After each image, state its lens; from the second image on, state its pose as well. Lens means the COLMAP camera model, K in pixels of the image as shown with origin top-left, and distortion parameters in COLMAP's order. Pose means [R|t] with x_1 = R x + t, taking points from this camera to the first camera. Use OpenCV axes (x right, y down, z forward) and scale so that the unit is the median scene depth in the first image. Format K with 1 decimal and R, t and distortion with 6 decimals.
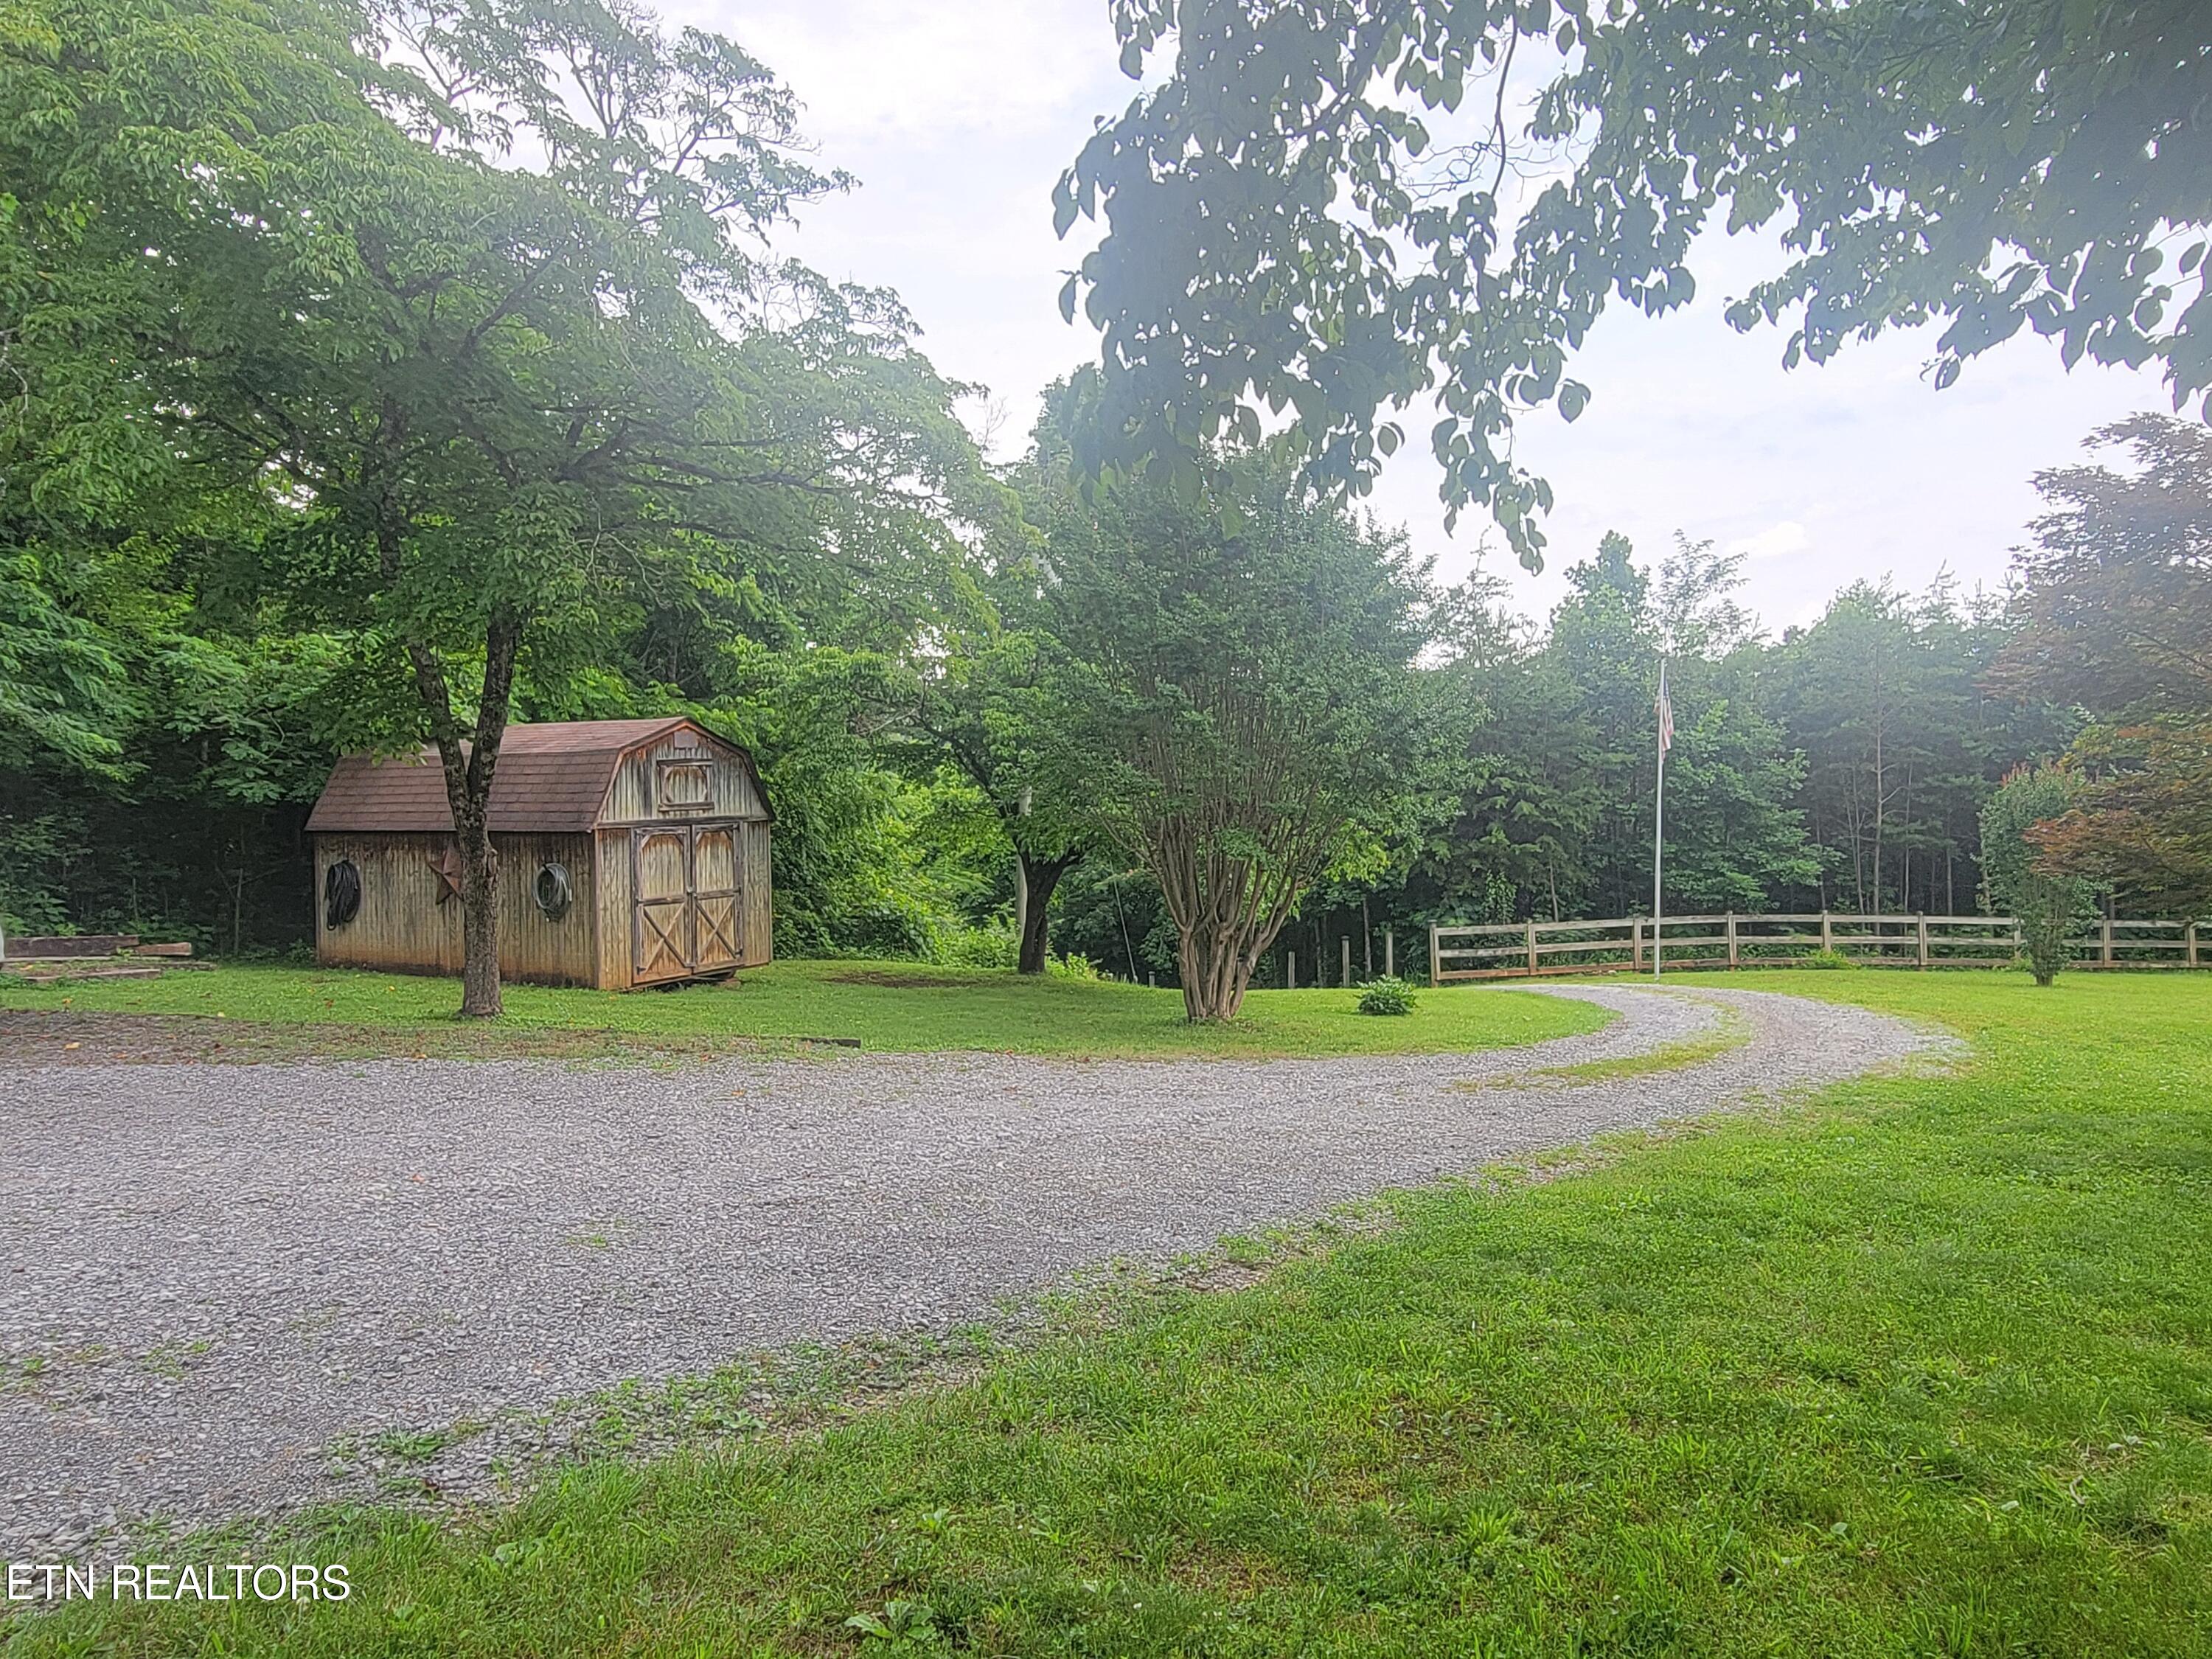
lens RADIAL K [[900.1, 0, 934.8], [0, 900.1, 882.7], [0, 0, 1]] dist [-0.000023, 0.000310]
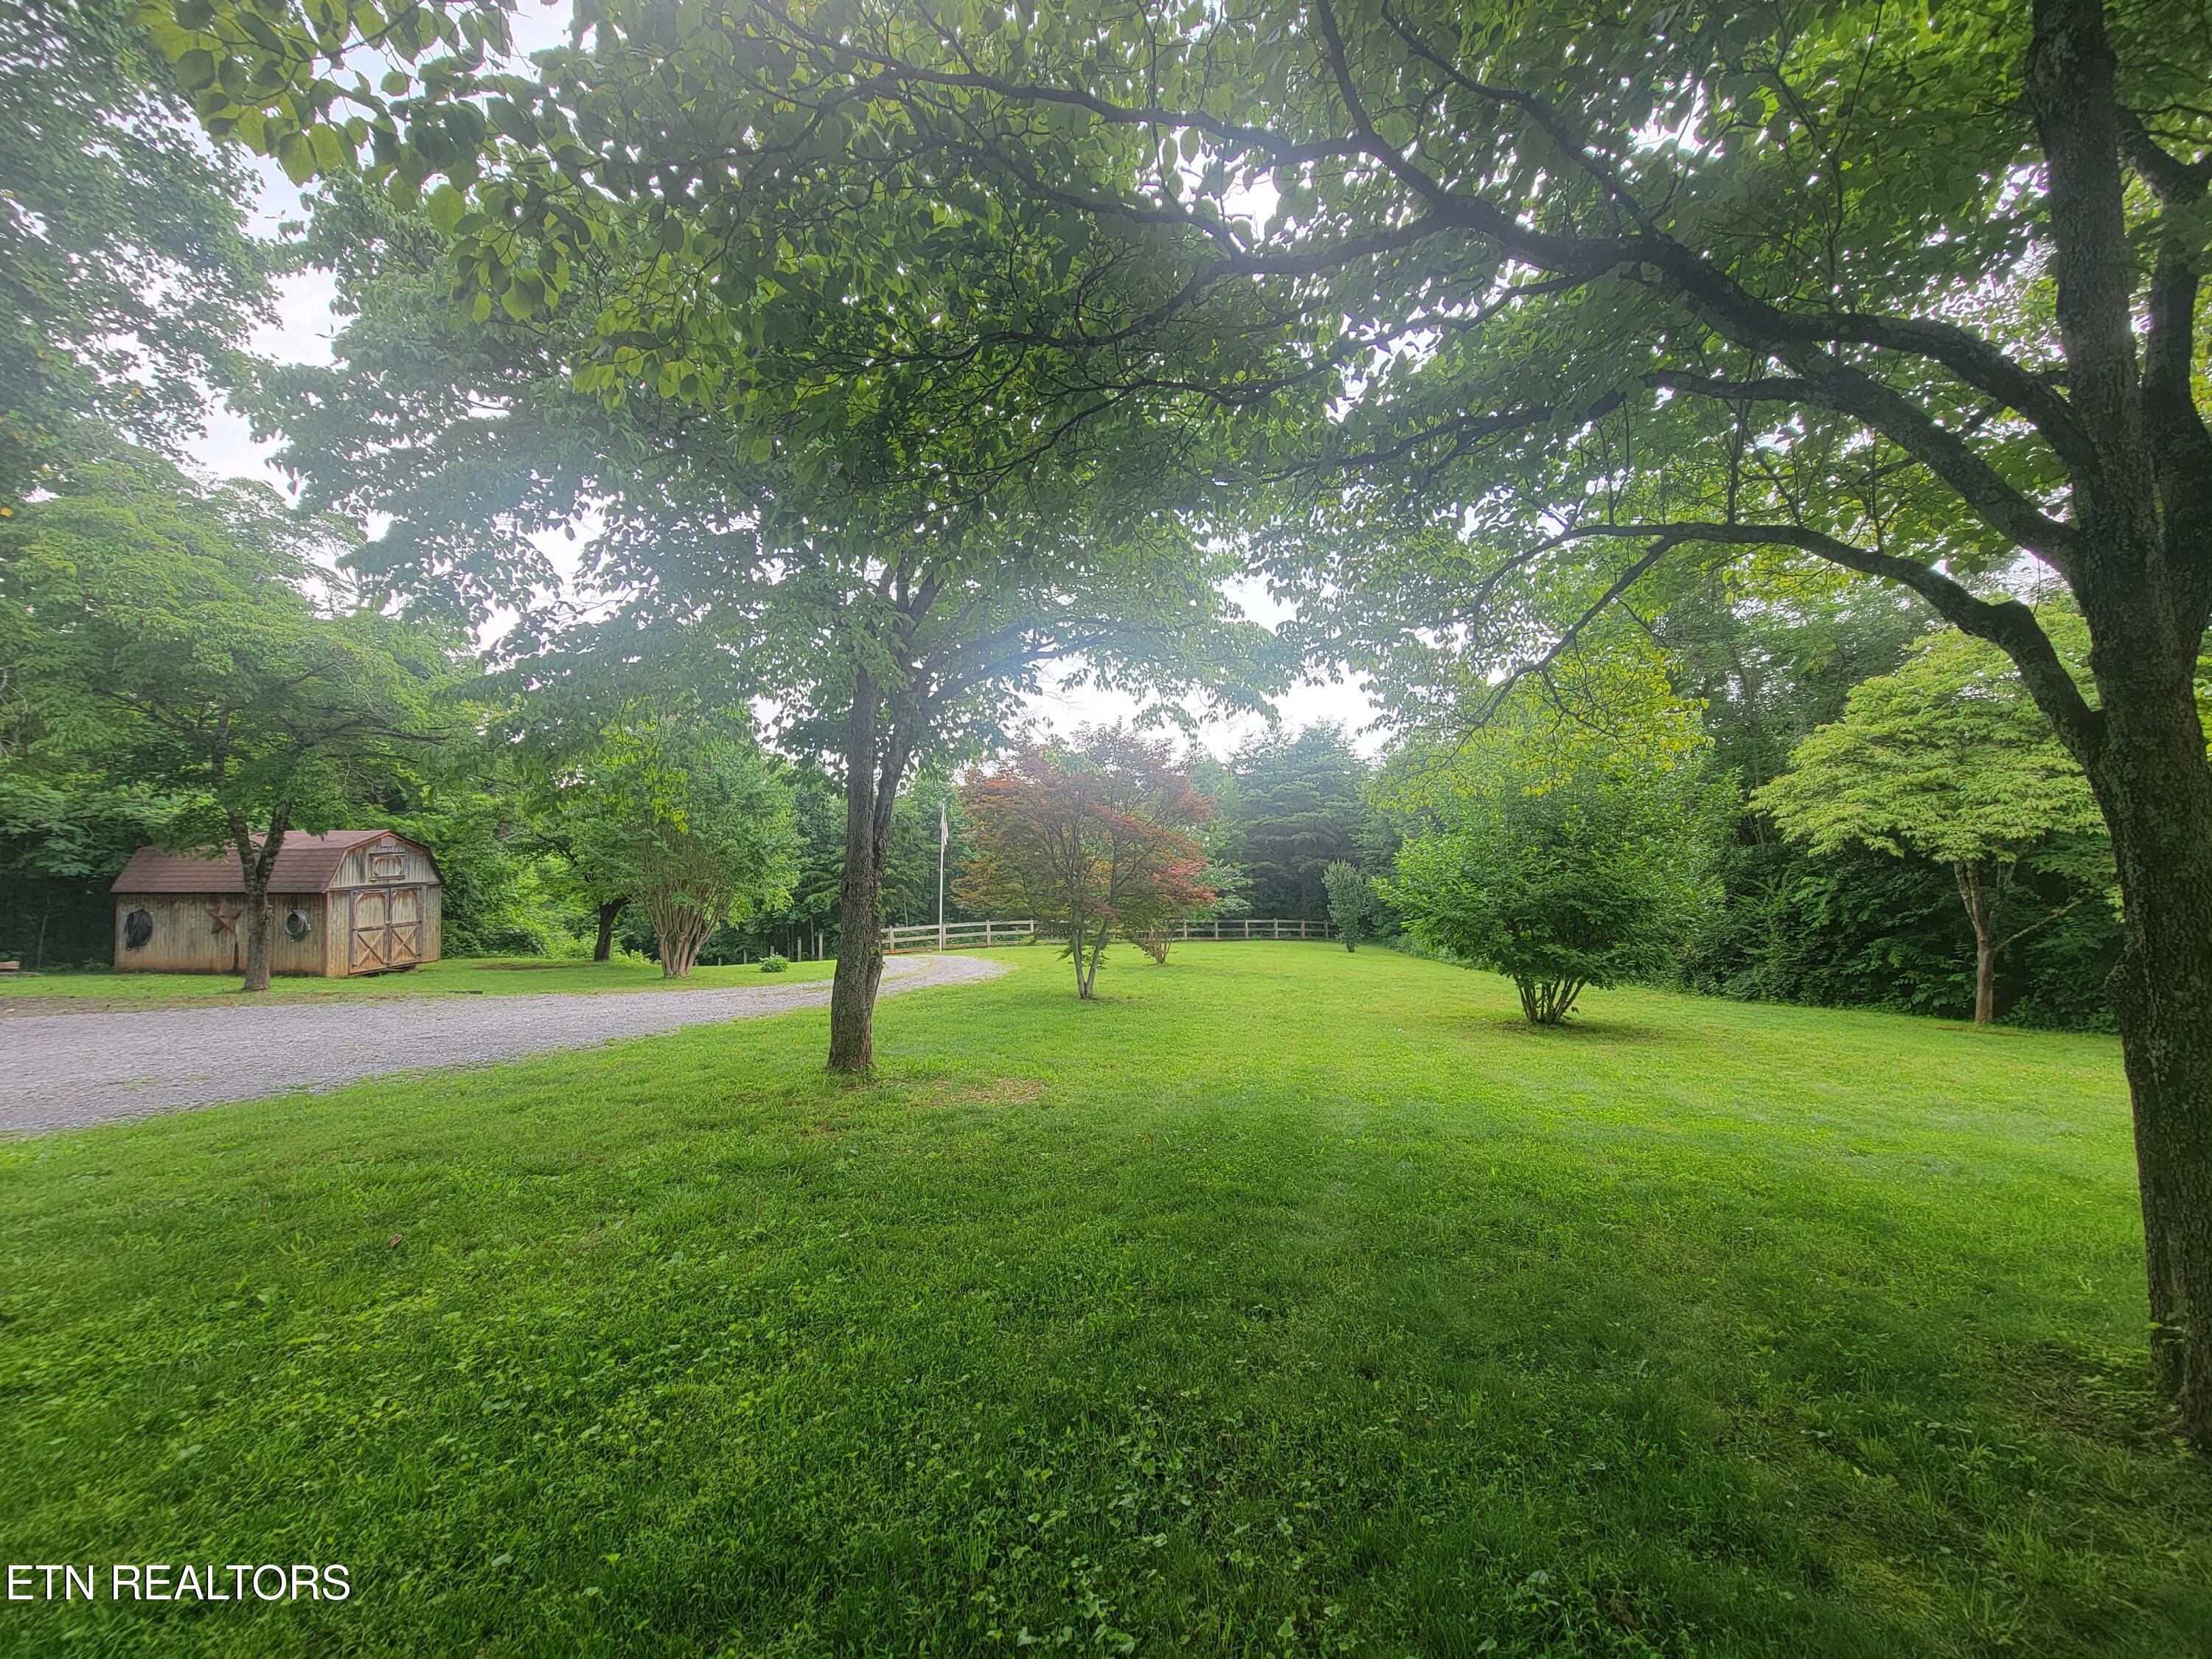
lens RADIAL K [[930.9, 0, 1106.0], [0, 930.9, 829.5], [0, 0, 1]] dist [0.001356, 0.000764]
pose [[0.918235, 0.016765, 0.395681, 0.322431], [0.007894, 0.998130, -0.060608, -0.054137], [-0.395958, 0.058776, 0.916386, -1.351751]]
